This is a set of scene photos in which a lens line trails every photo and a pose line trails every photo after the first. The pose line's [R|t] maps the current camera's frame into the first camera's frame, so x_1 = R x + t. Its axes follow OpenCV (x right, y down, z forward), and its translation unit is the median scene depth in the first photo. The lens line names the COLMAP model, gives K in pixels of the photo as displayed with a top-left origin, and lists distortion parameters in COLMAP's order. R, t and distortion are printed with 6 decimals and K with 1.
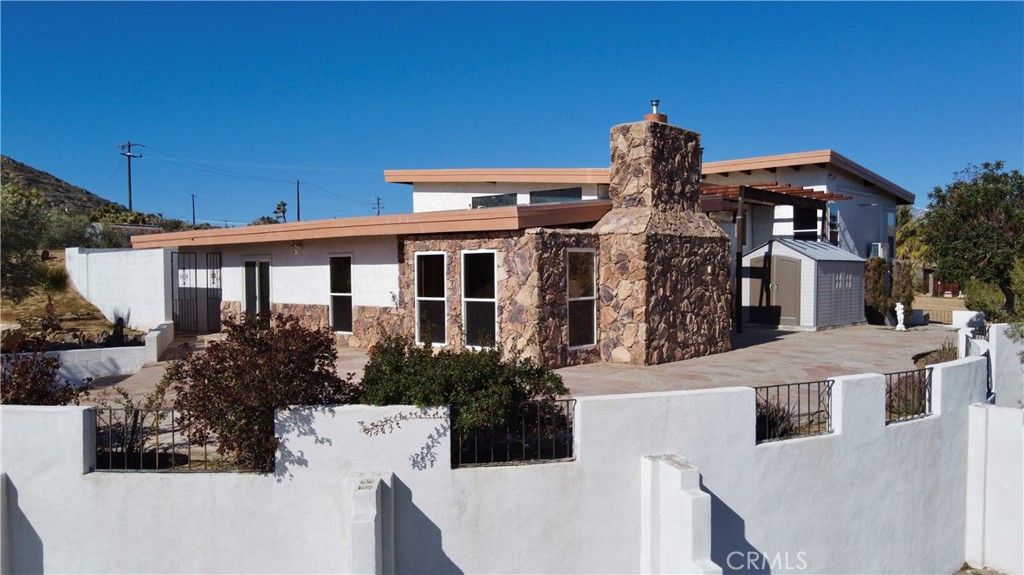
lens RADIAL K [[749.1, 0, 512.0], [0, 749.1, 287.5], [0, 0, 1]] dist [0.004553, 0.003179]
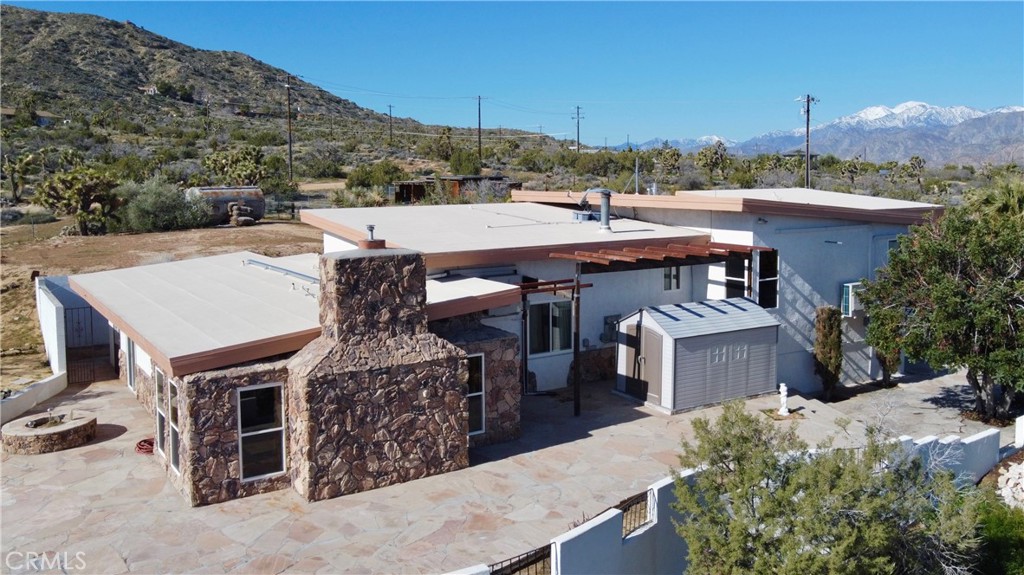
lens RADIAL K [[848.3, 0, 560.1], [0, 848.3, 240.6], [0, 0, 1]] dist [-0.001872, 0.003114]
pose [[0.974454, 0.021680, -0.223540, 0.729916], [-0.009631, 0.998448, 0.054850, -0.309547], [0.224382, -0.051296, 0.973150, -0.053088]]
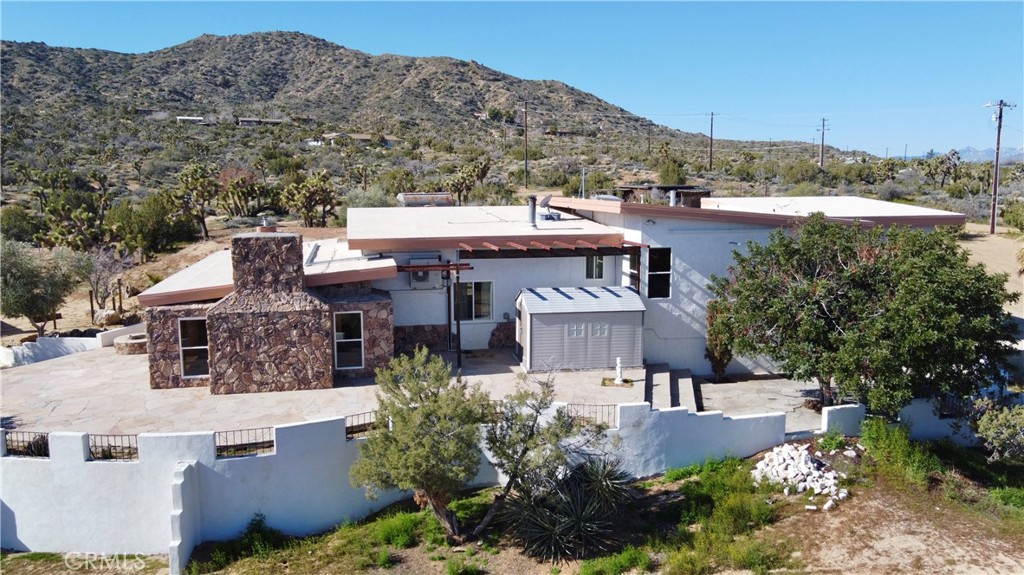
lens RADIAL K [[749.1, 0, 512.0], [0, 749.1, 287.5], [0, 0, 1]] dist [0.004553, 0.003179]
pose [[0.810289, 0.083977, -0.579983, 1.528129], [-0.017871, 0.992760, 0.118777, -0.309670], [0.585758, -0.085879, 0.805923, 0.088063]]
